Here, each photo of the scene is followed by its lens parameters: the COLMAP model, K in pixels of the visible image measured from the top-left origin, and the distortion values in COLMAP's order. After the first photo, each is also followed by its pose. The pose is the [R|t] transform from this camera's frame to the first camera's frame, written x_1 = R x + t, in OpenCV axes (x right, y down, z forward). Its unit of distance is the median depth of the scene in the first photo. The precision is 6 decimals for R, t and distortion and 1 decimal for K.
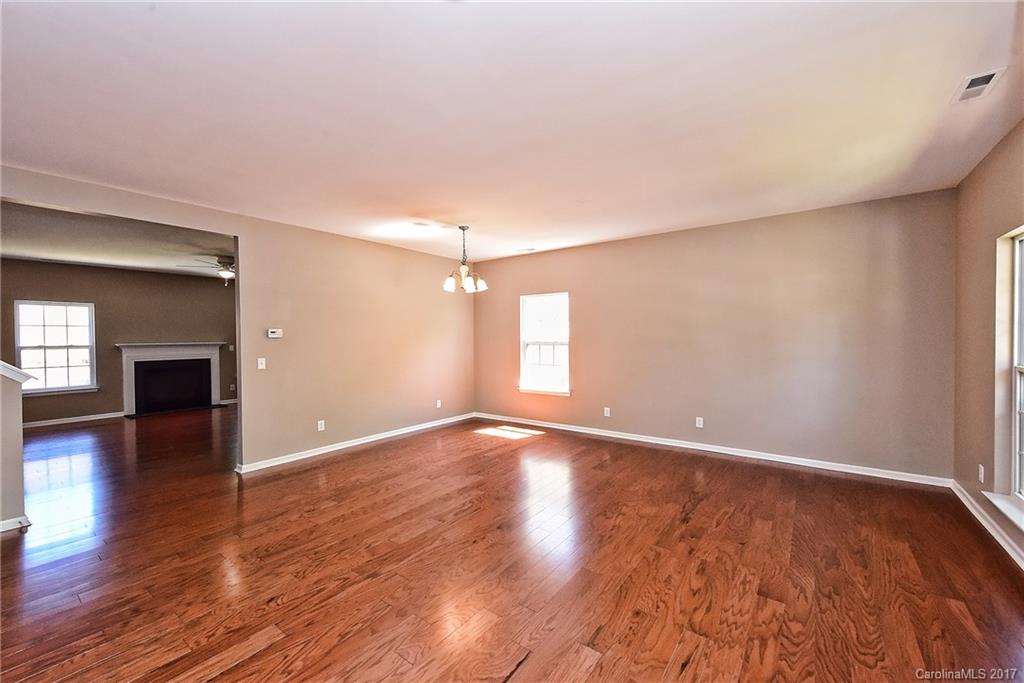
lens RADIAL K [[407.8, 0, 516.3], [0, 407.8, 342.2], [0, 0, 1]] dist [0.001082, 0.000301]
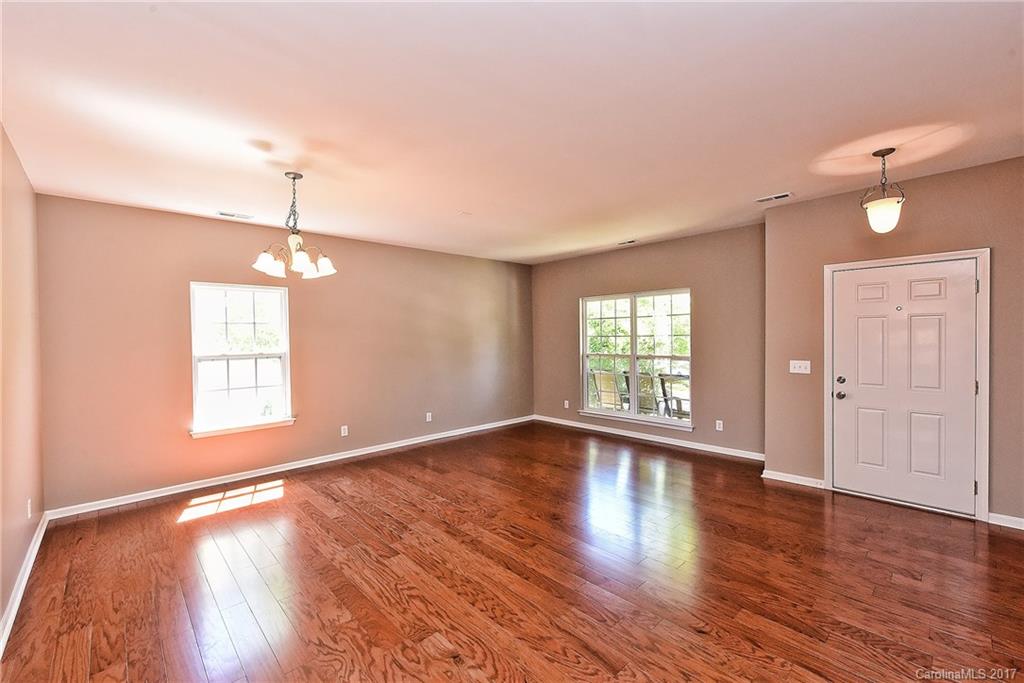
lens RADIAL K [[427.5, 0, 519.8], [0, 427.5, 335.0], [0, 0, 1]] dist [-0.000463, -0.000198]
pose [[0.171705, 0.008996, 0.985107, -0.705706], [0.032558, 0.999360, -0.014801, -0.009630], [-0.984610, 0.034614, 0.171302, 0.532410]]
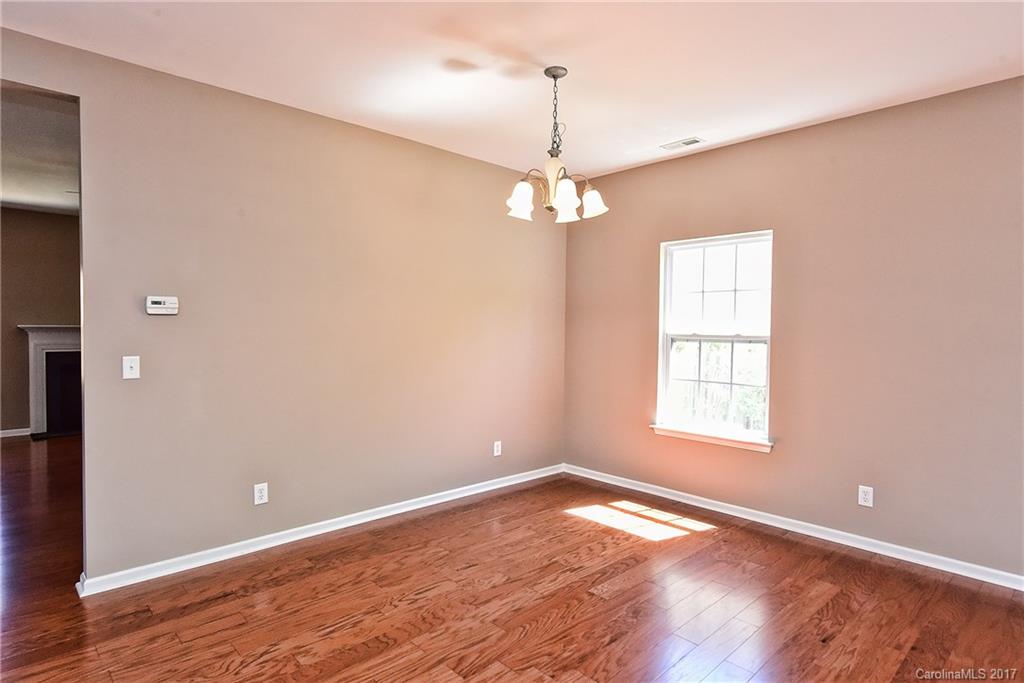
lens RADIAL K [[553.1, 0, 511.8], [0, 553.1, 343.6], [0, 0, 1]] dist [-0.000561, -0.000221]
pose [[0.983051, 0.023786, -0.181784, -0.058293], [-0.020707, 0.999608, 0.018821, 0.002431], [0.182160, -0.014738, 0.983158, 0.389305]]
